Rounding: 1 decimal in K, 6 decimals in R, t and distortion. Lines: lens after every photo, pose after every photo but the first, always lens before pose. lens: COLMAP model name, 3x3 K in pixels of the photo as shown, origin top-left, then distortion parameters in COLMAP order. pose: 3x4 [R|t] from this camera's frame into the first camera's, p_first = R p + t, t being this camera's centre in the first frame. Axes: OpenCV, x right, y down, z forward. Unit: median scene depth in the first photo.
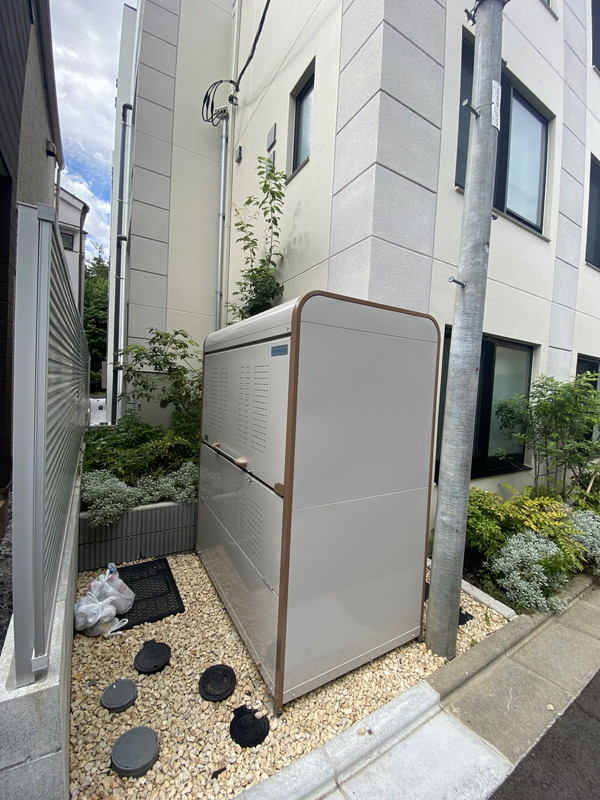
lens RADIAL K [[325.6, 0, 297.5], [0, 325.6, 399.8], [0, 0, 1]] dist [-0.000079, 0.000023]
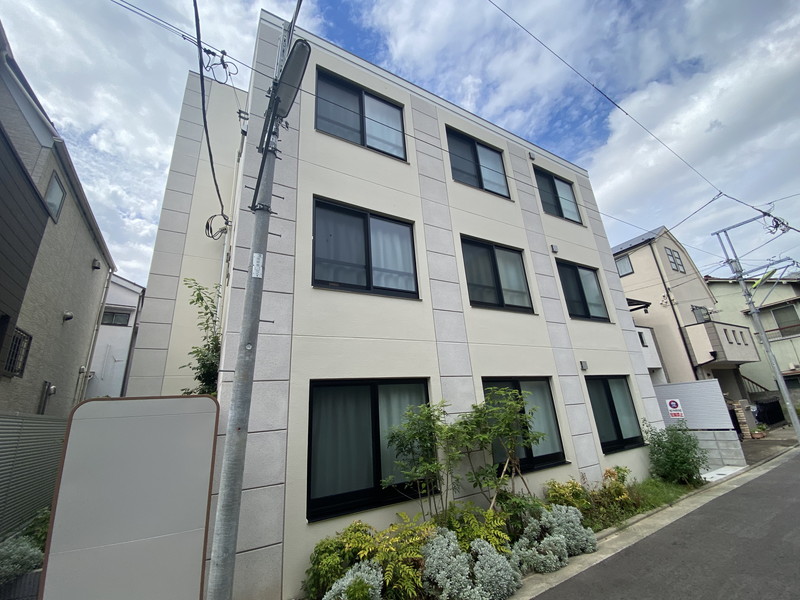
lens RADIAL K [[326.9, 0, 400.2], [0, 326.9, 299.2], [0, 0, 1]] dist [0.001987, -0.000020]
pose [[0.992873, -0.113187, 0.037314, 0.562823], [0.118891, 0.918906, -0.376134, 0.011654], [0.008285, 0.377889, 0.925814, -0.238089]]
